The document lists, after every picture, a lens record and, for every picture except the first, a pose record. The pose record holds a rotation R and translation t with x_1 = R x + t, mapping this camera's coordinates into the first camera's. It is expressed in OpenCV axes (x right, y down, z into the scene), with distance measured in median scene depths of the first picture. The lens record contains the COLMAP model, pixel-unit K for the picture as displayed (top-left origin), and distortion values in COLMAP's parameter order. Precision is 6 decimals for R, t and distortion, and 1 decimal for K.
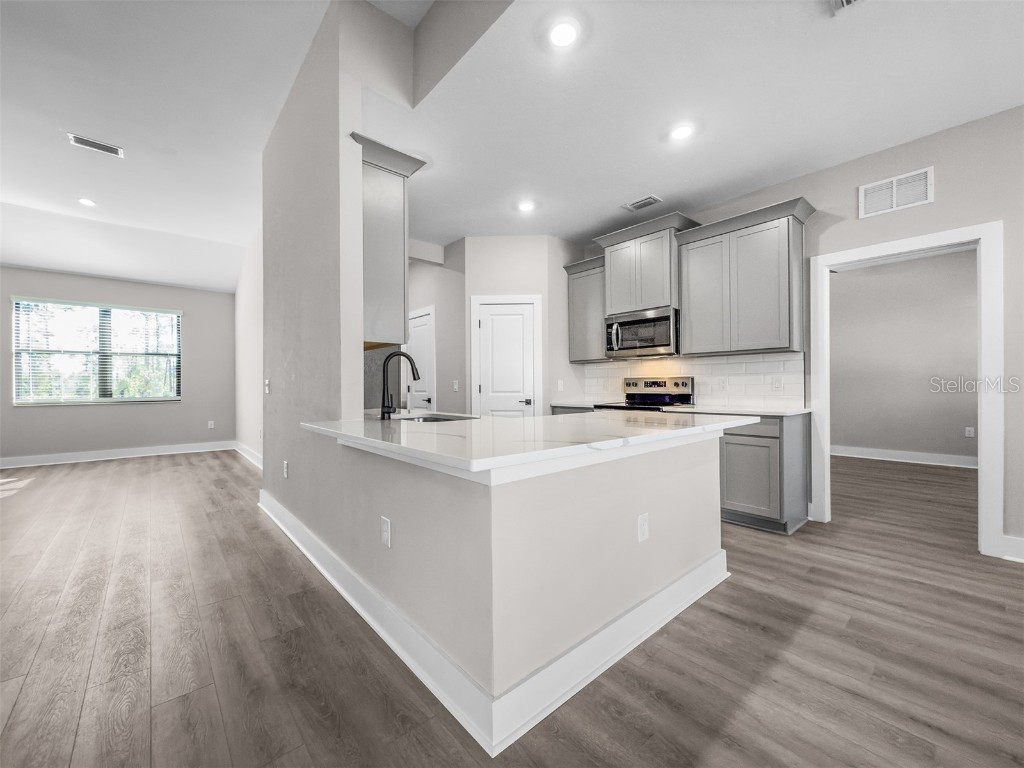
lens RADIAL K [[413.1, 0, 507.2], [0, 413.1, 386.1], [0, 0, 1]] dist [-0.002019, -0.000041]
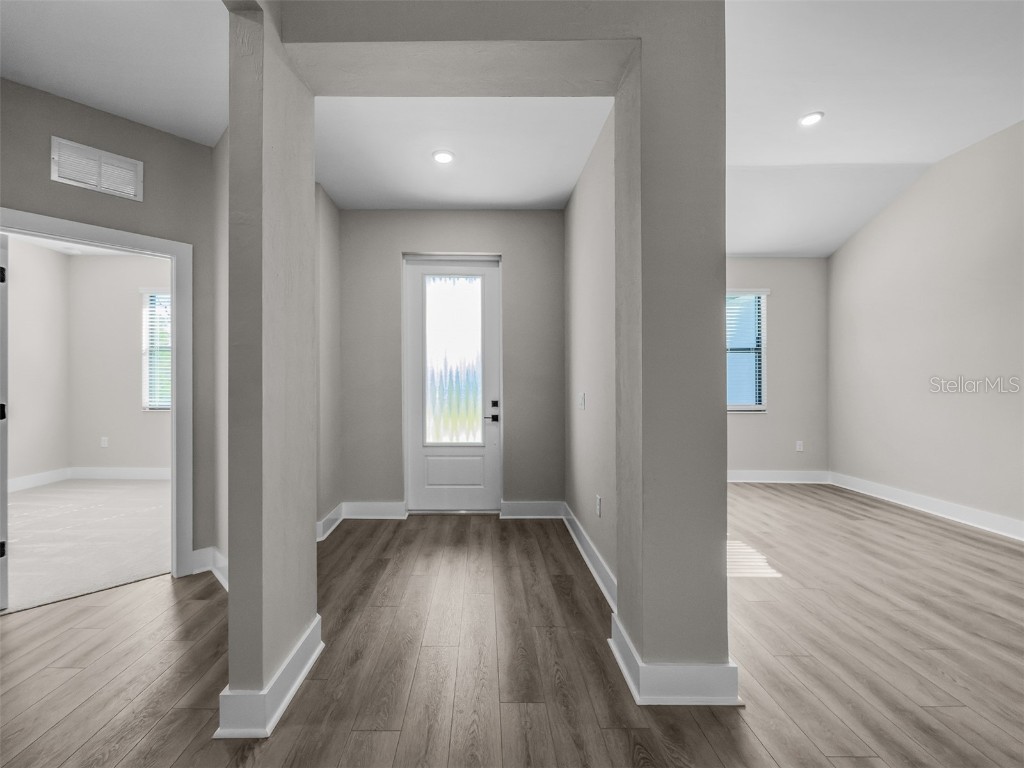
lens RADIAL K [[413.1, 0, 501.5], [0, 413.1, 387.4], [0, 0, 1]] dist [-0.002019, -0.000041]
pose [[0.767044, 0.018828, -0.641318, -1.091222], [-0.010456, 0.999803, 0.016846, -0.023989], [0.641509, -0.006216, 0.767090, 0.198279]]
